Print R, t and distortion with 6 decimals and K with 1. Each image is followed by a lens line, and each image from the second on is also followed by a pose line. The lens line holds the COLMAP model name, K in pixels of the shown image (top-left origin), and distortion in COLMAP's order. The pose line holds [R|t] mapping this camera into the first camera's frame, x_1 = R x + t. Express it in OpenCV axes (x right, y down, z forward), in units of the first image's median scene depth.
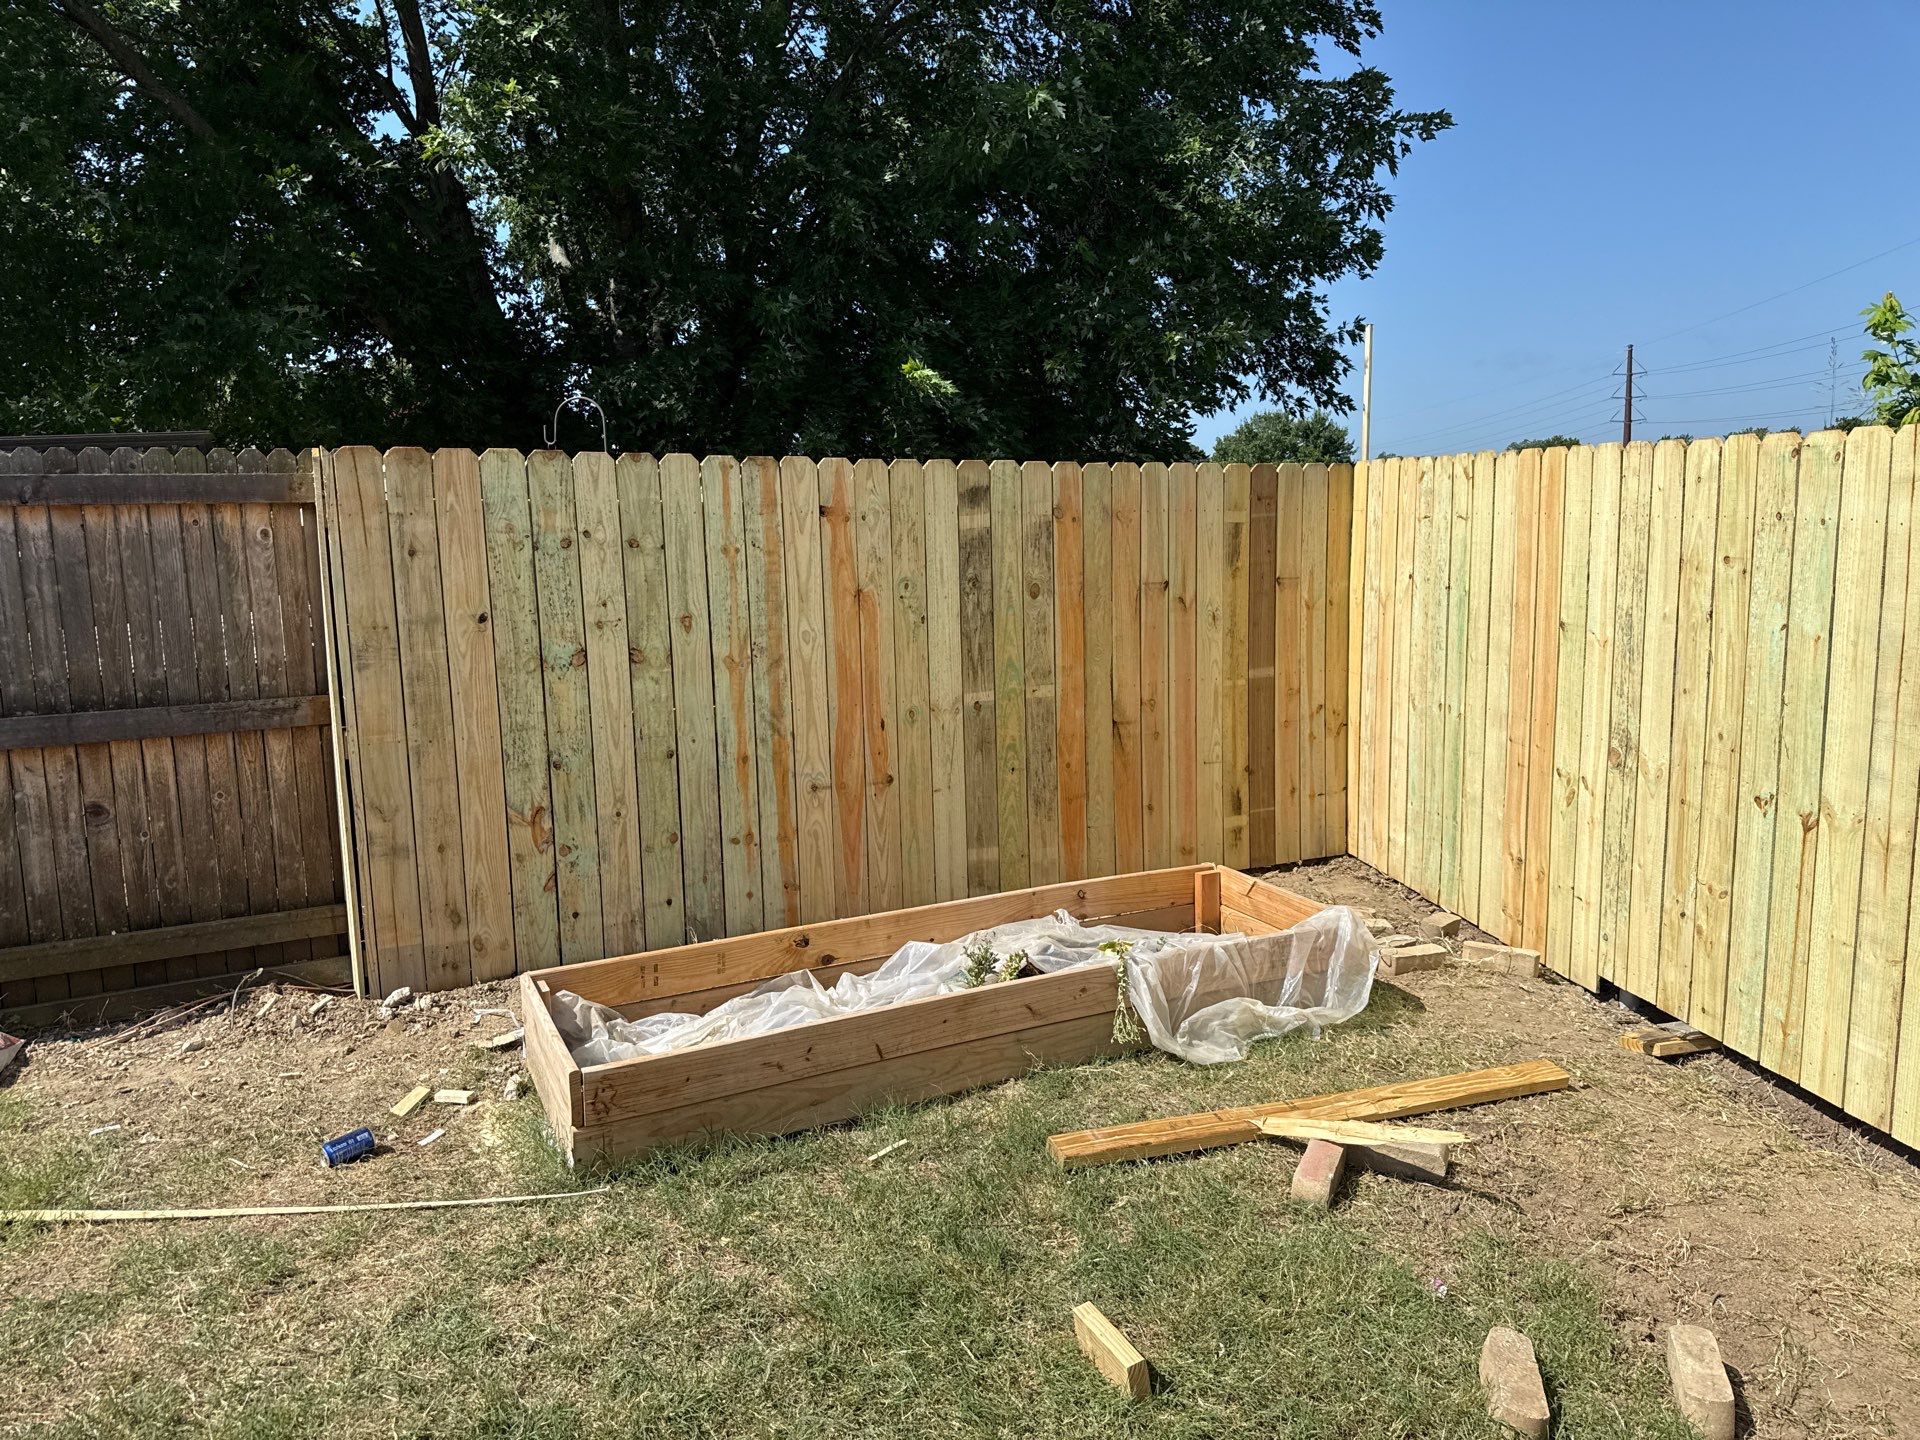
lens RADIAL K [[1355.6, 0, 955.2], [0, 1355.6, 719.6], [0, 0, 1]] dist [0.001598, -0.002564]
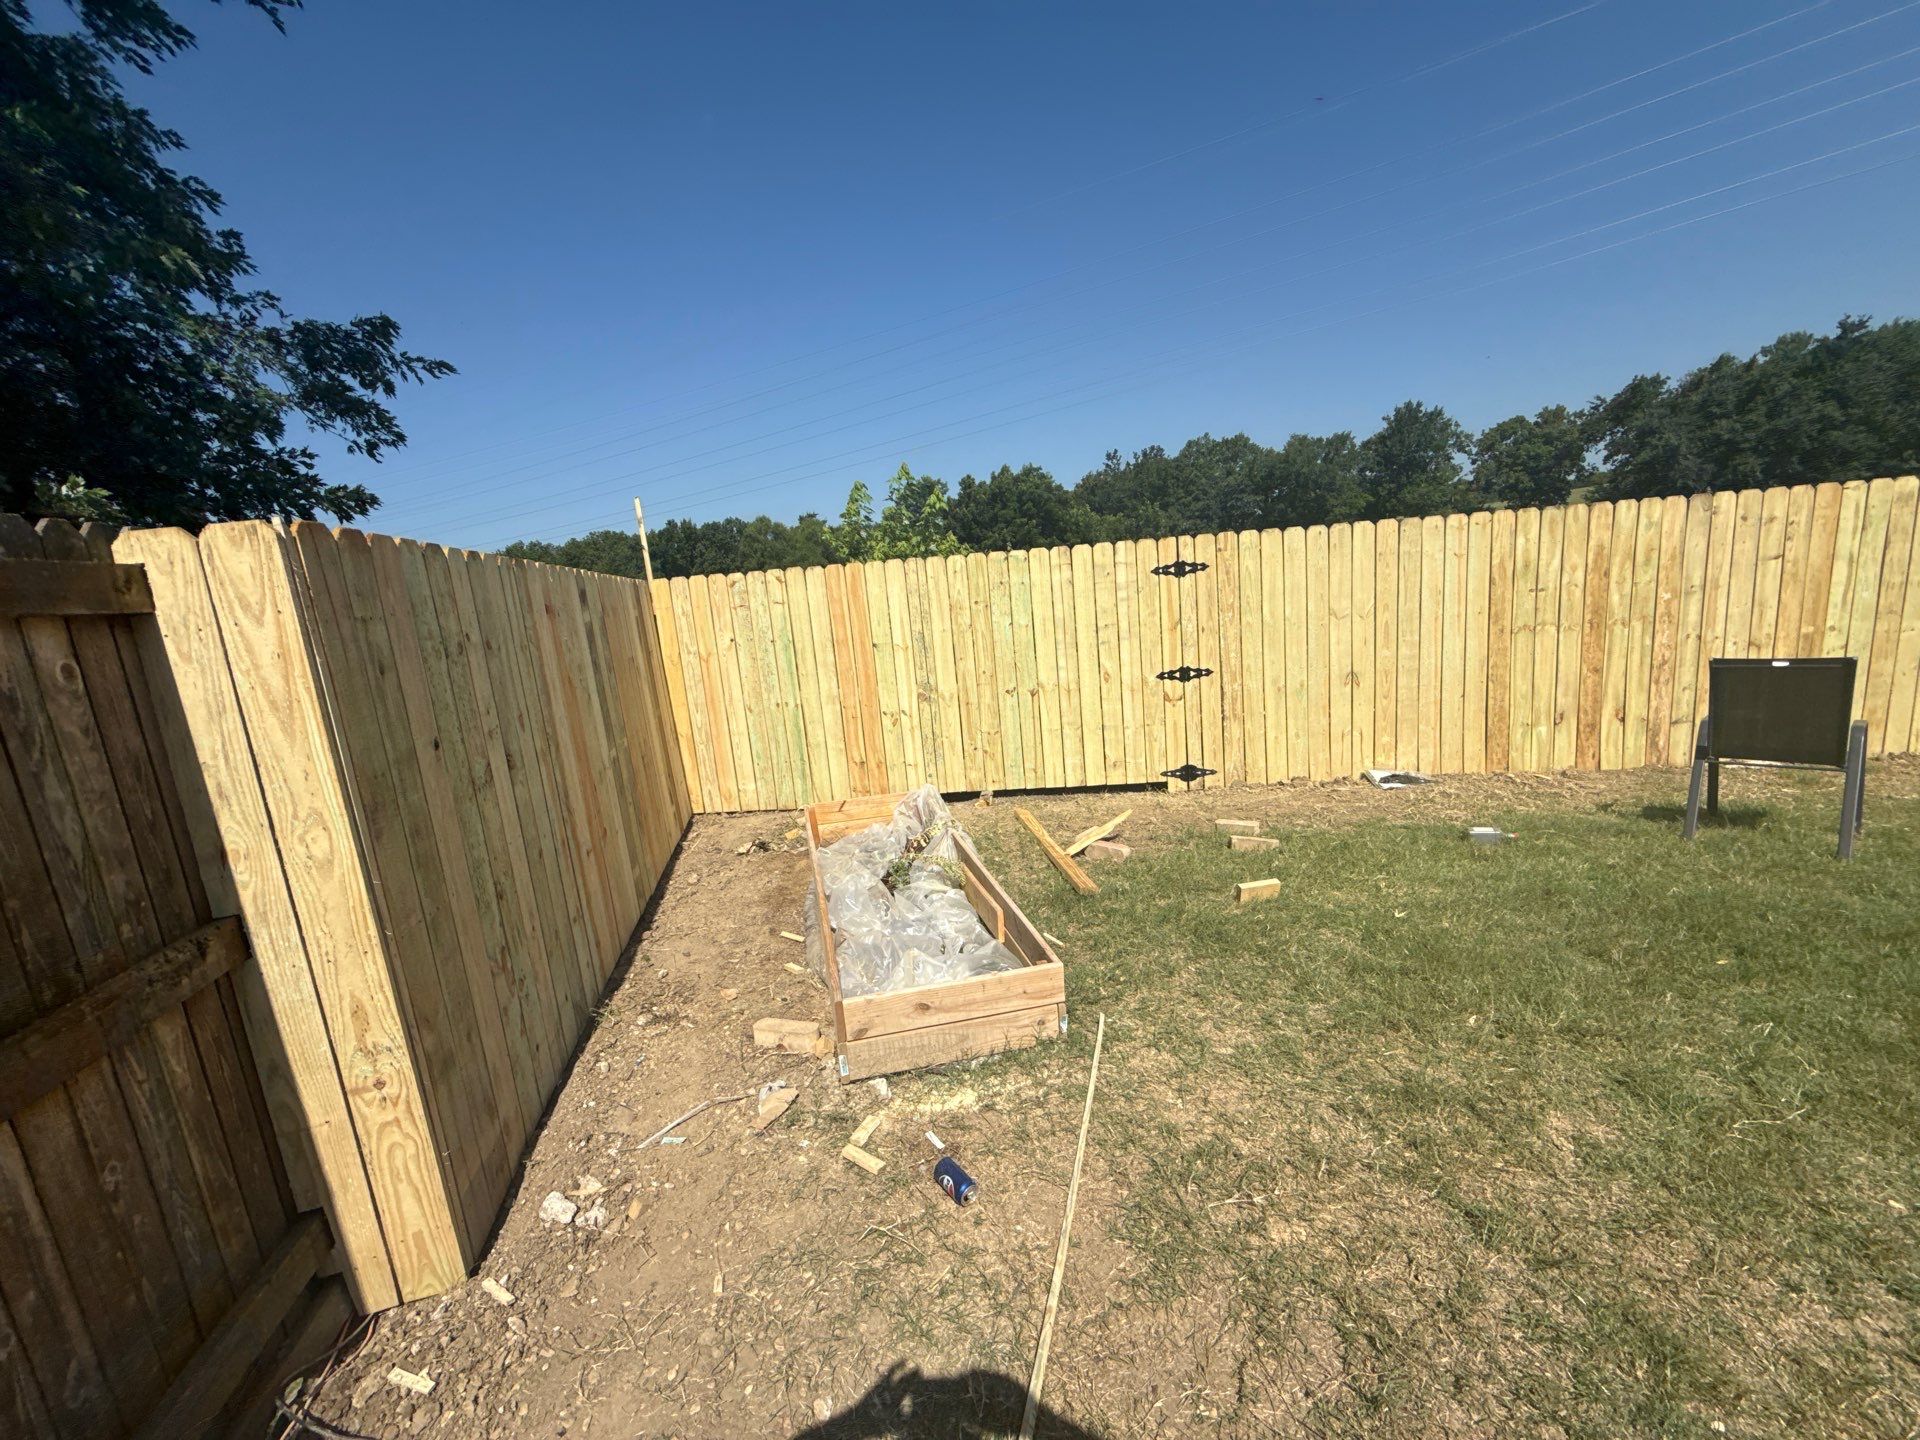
lens RADIAL K [[763.1, 0, 962.4], [0, 763.1, 718.7], [0, 0, 1]] dist [0.000373, 0.000000]
pose [[0.245301, -0.176146, 0.953310, -0.731536], [0.226599, 0.966533, 0.120281, -0.075787], [-0.942592, 0.186514, 0.277006, 0.591509]]
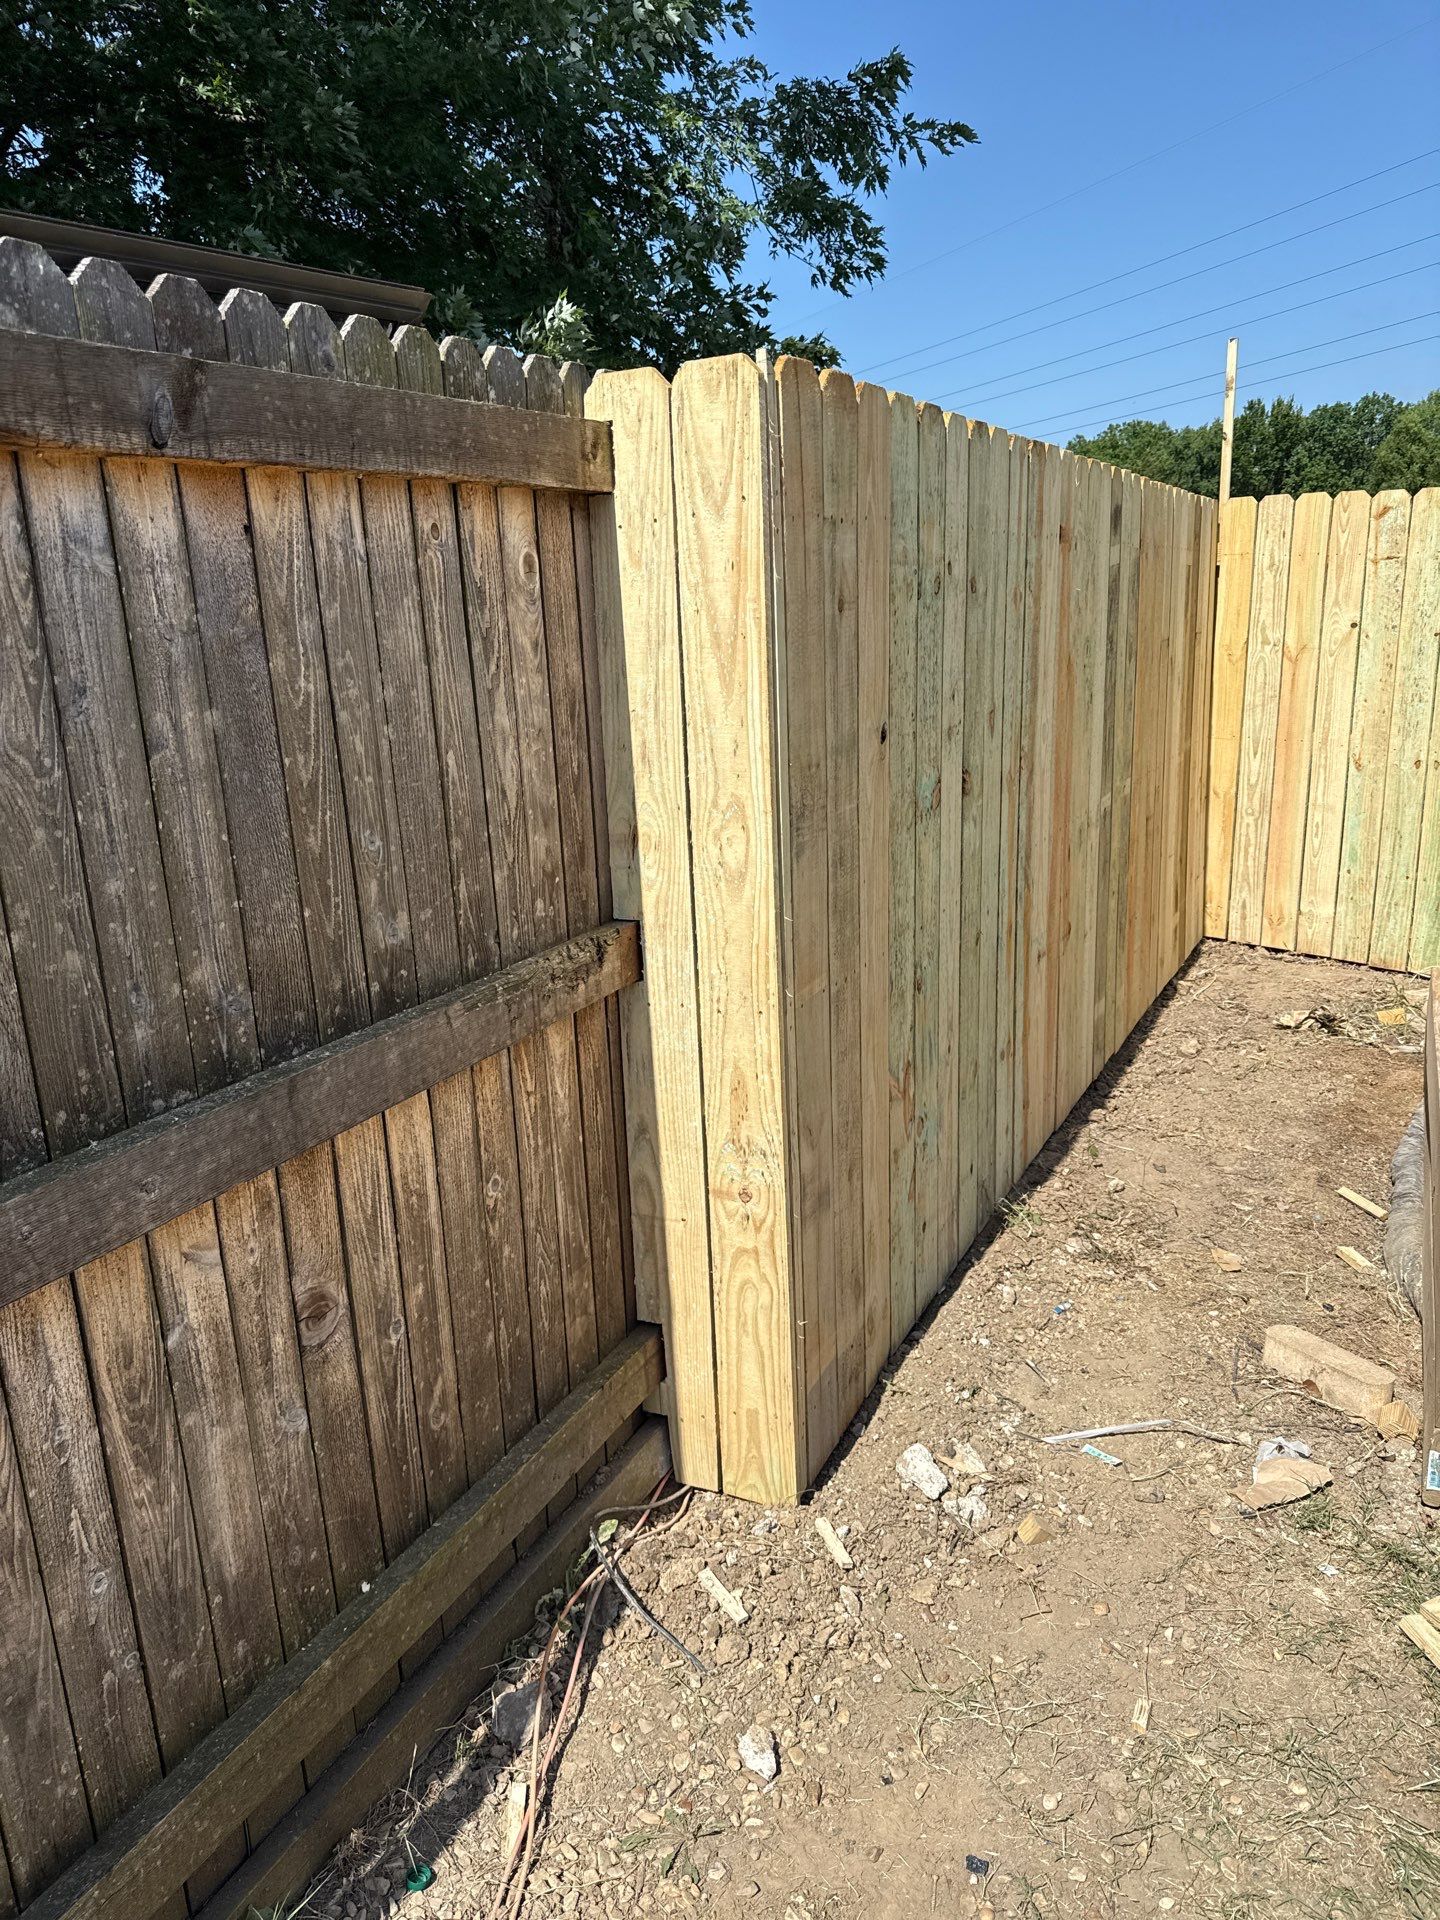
lens RADIAL K [[1337.6, 0, 737.5], [0, 1337.6, 963.9], [0, 0, 1]] dist [0.161809, -0.316381]
pose [[0.806191, -0.166041, 0.567879, -0.733088], [0.104567, 0.984691, 0.139462, -0.067963], [-0.582342, -0.053051, 0.811211, 0.623125]]
